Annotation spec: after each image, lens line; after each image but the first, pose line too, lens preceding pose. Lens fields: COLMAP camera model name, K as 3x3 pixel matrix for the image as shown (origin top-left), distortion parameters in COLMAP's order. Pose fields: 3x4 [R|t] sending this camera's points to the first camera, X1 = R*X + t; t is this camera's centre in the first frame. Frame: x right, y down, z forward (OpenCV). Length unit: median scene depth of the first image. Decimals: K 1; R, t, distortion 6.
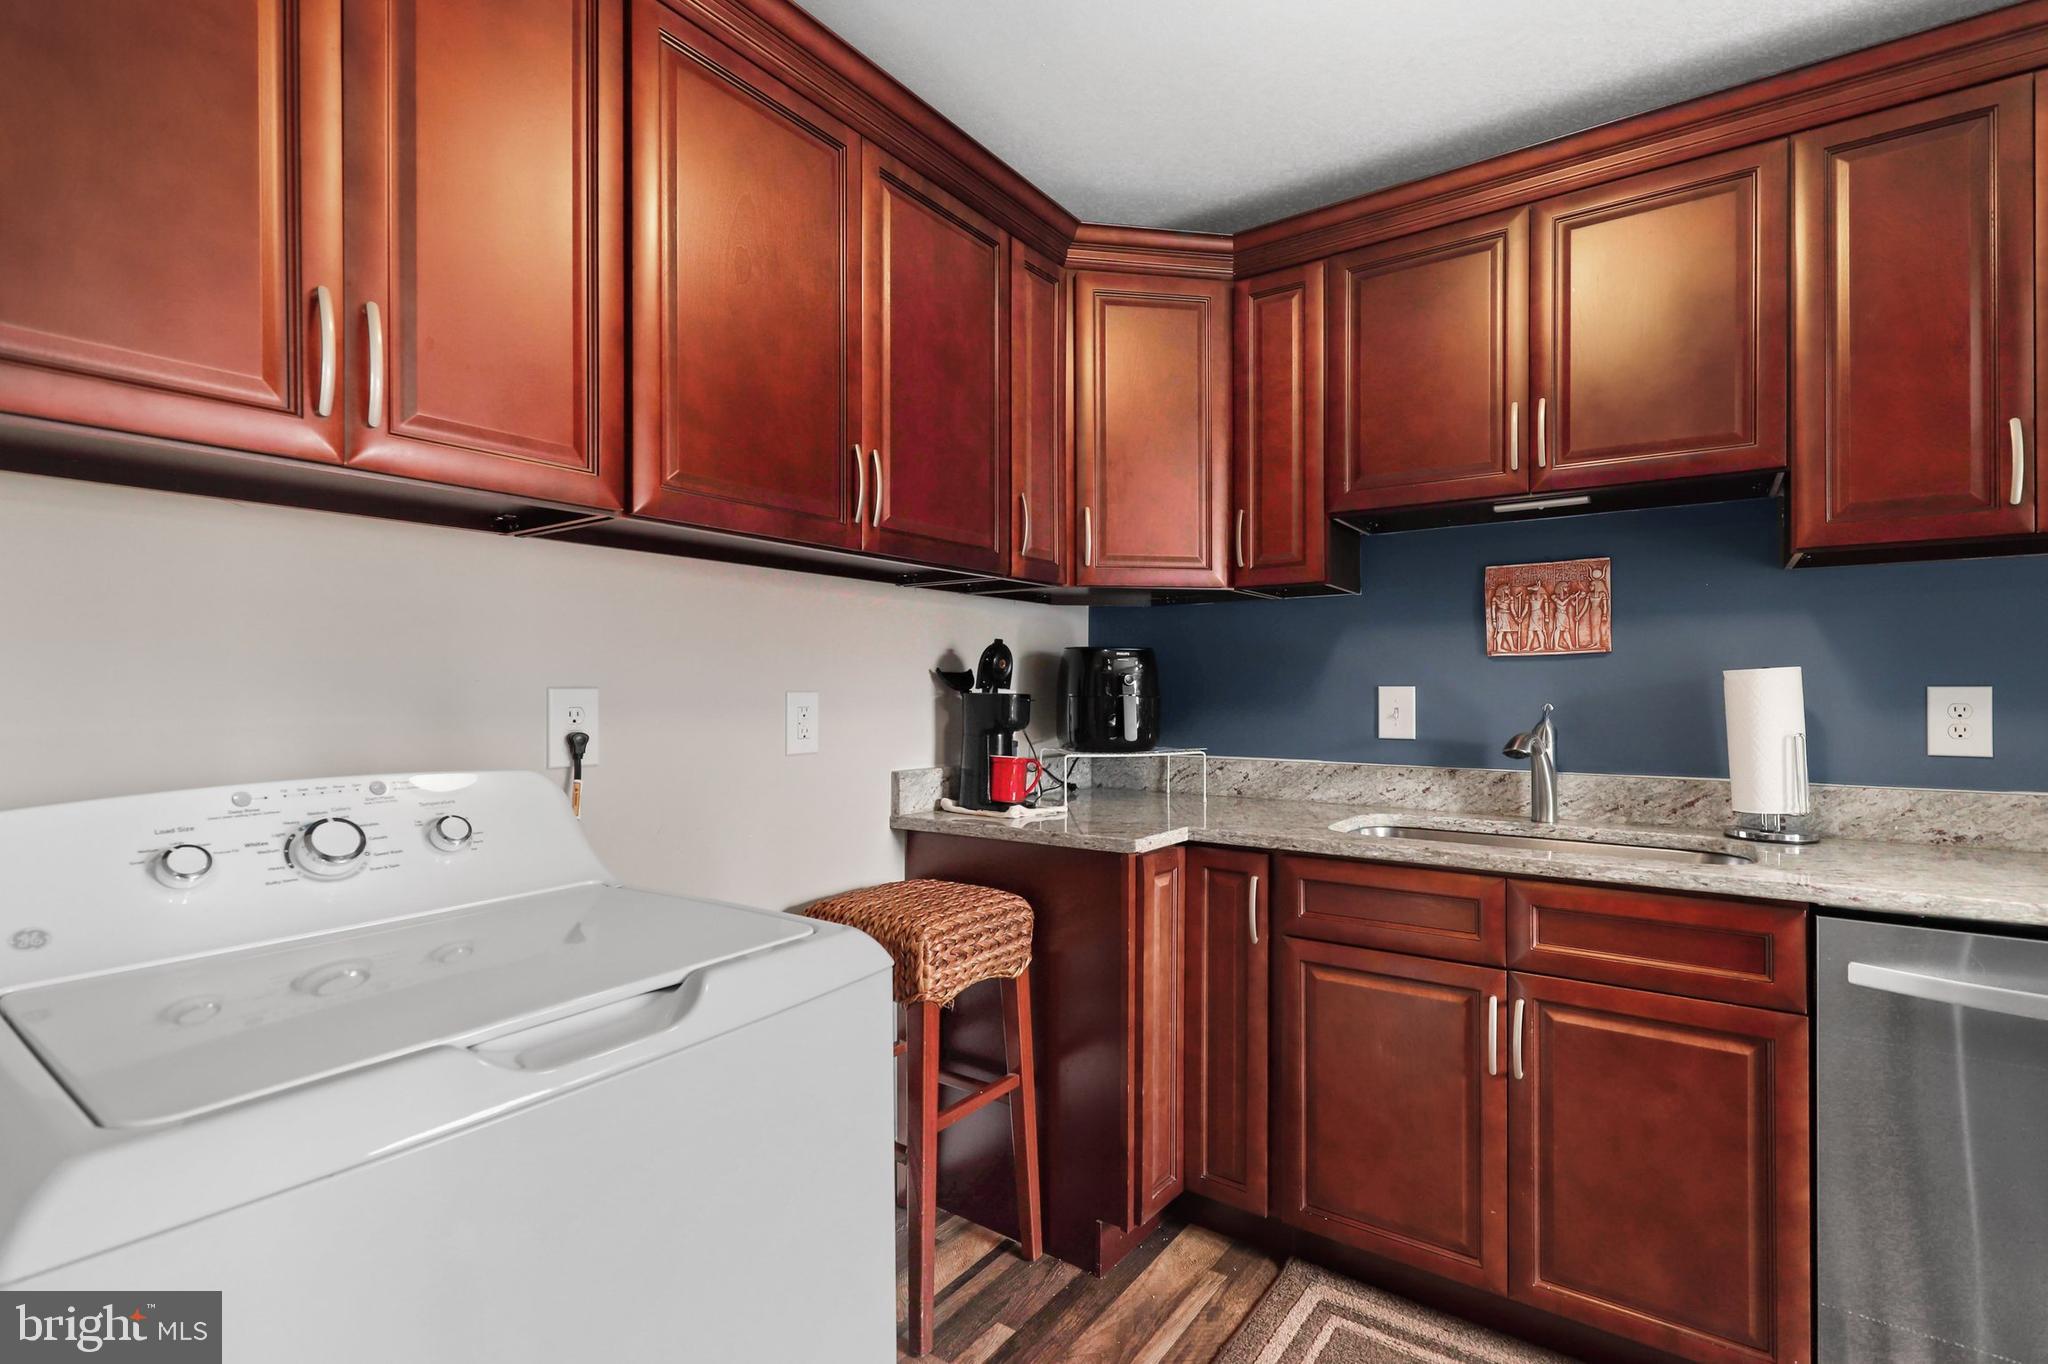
lens RADIAL K [[953.1, 0, 1014.3], [0, 953.1, 689.0], [0, 0, 1]] dist [0.000705, 0.000766]
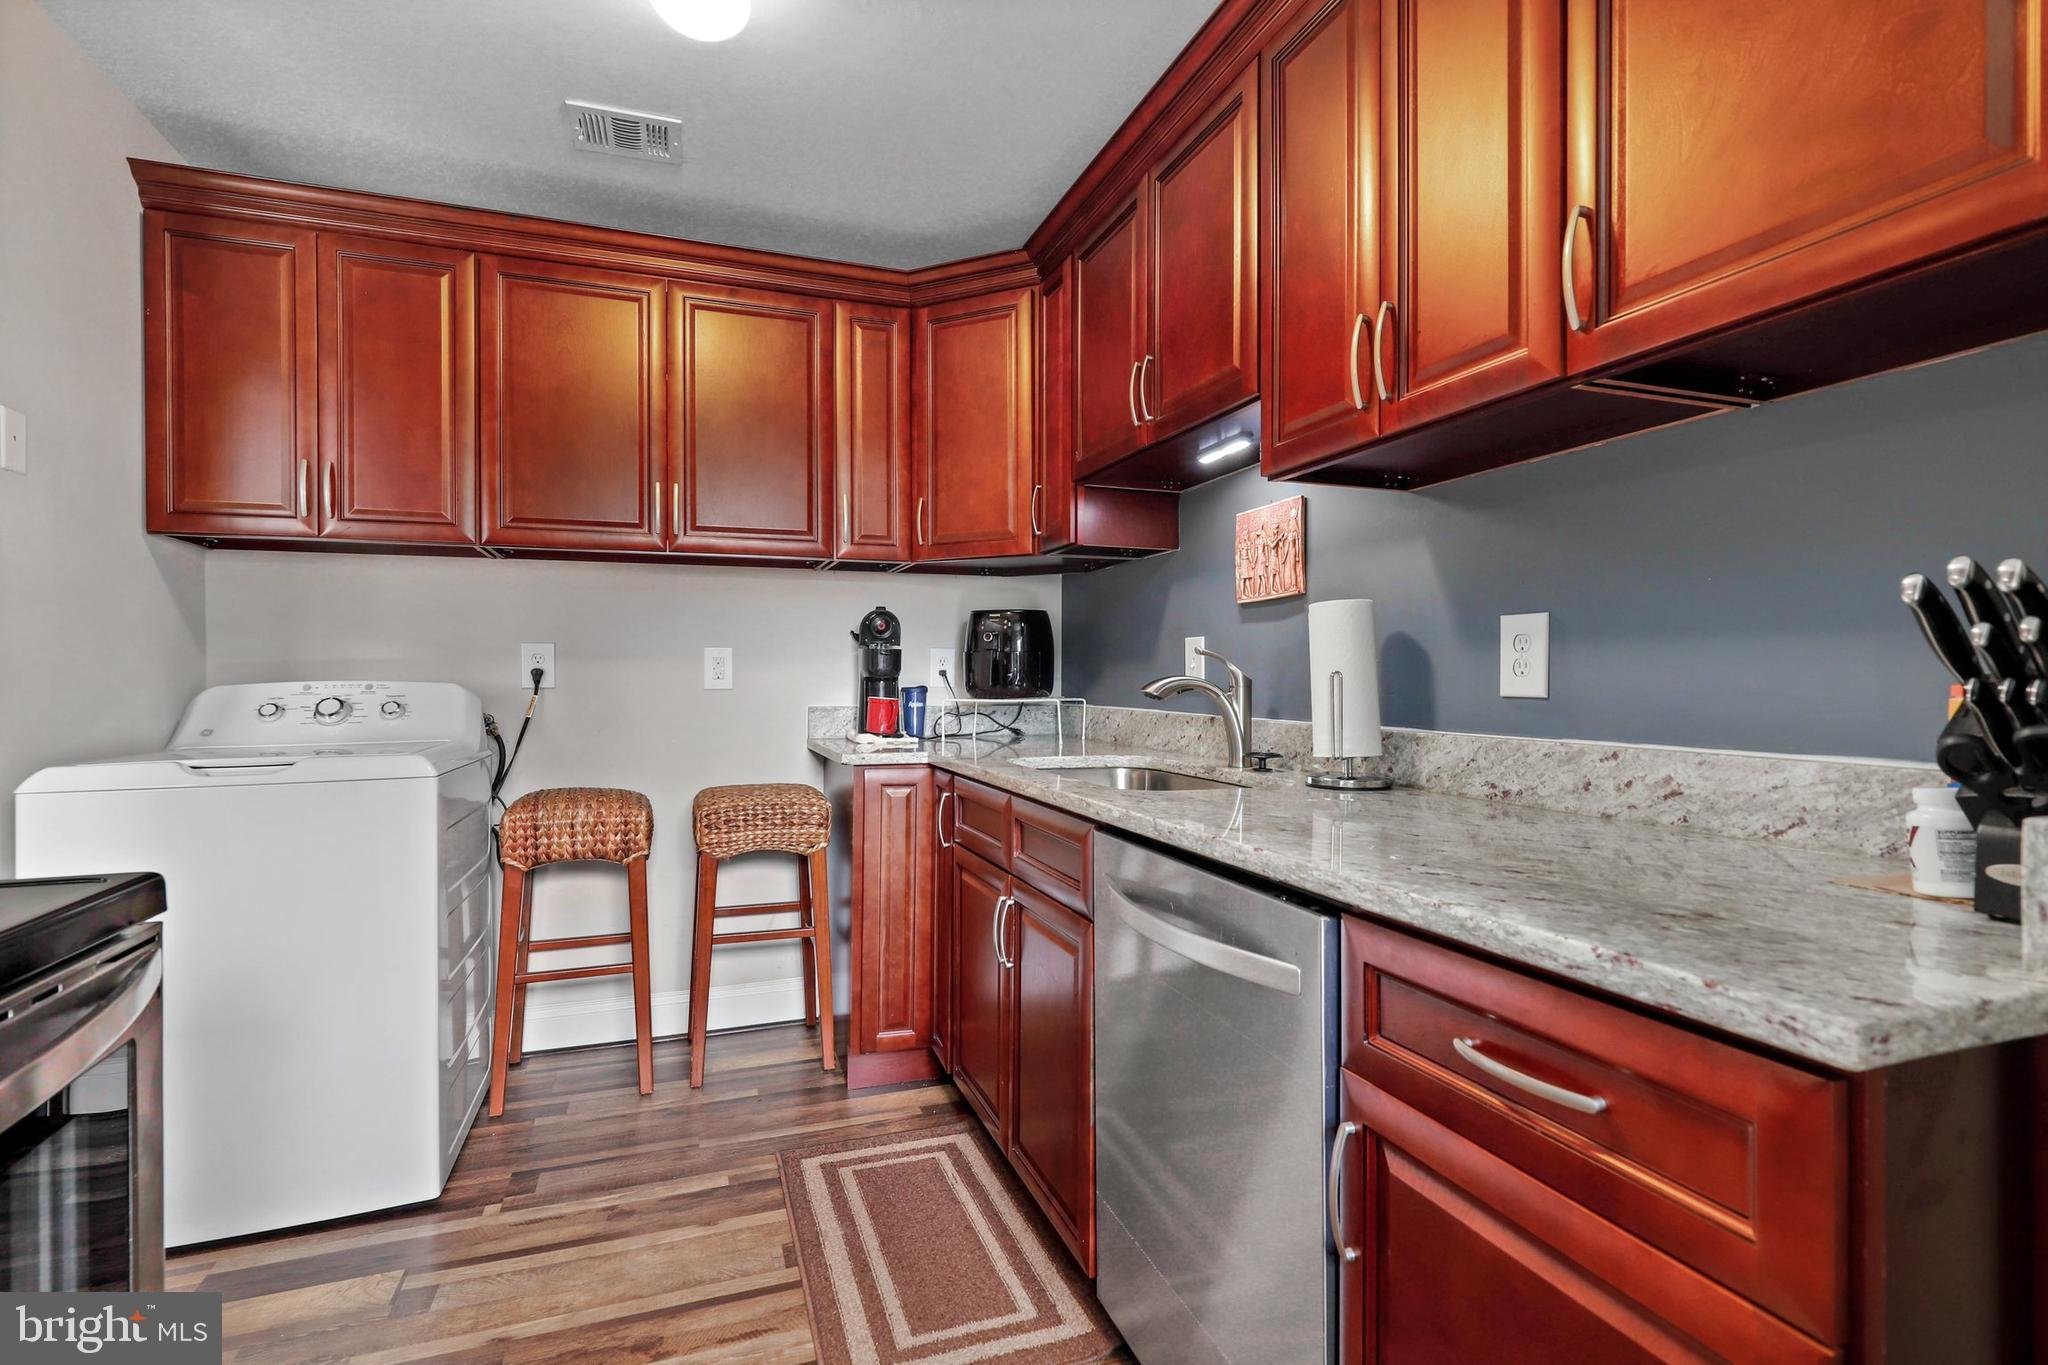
lens RADIAL K [[951.7, 0, 1021.6], [0, 951.7, 682.6], [0, 0, 1]] dist [-0.000770, 0.001050]
pose [[0.822256, 0.003816, -0.569106, 1.087385], [-0.000009, 0.999978, 0.006692, 0.051567], [0.569118, -0.005497, 0.822237, 0.063718]]
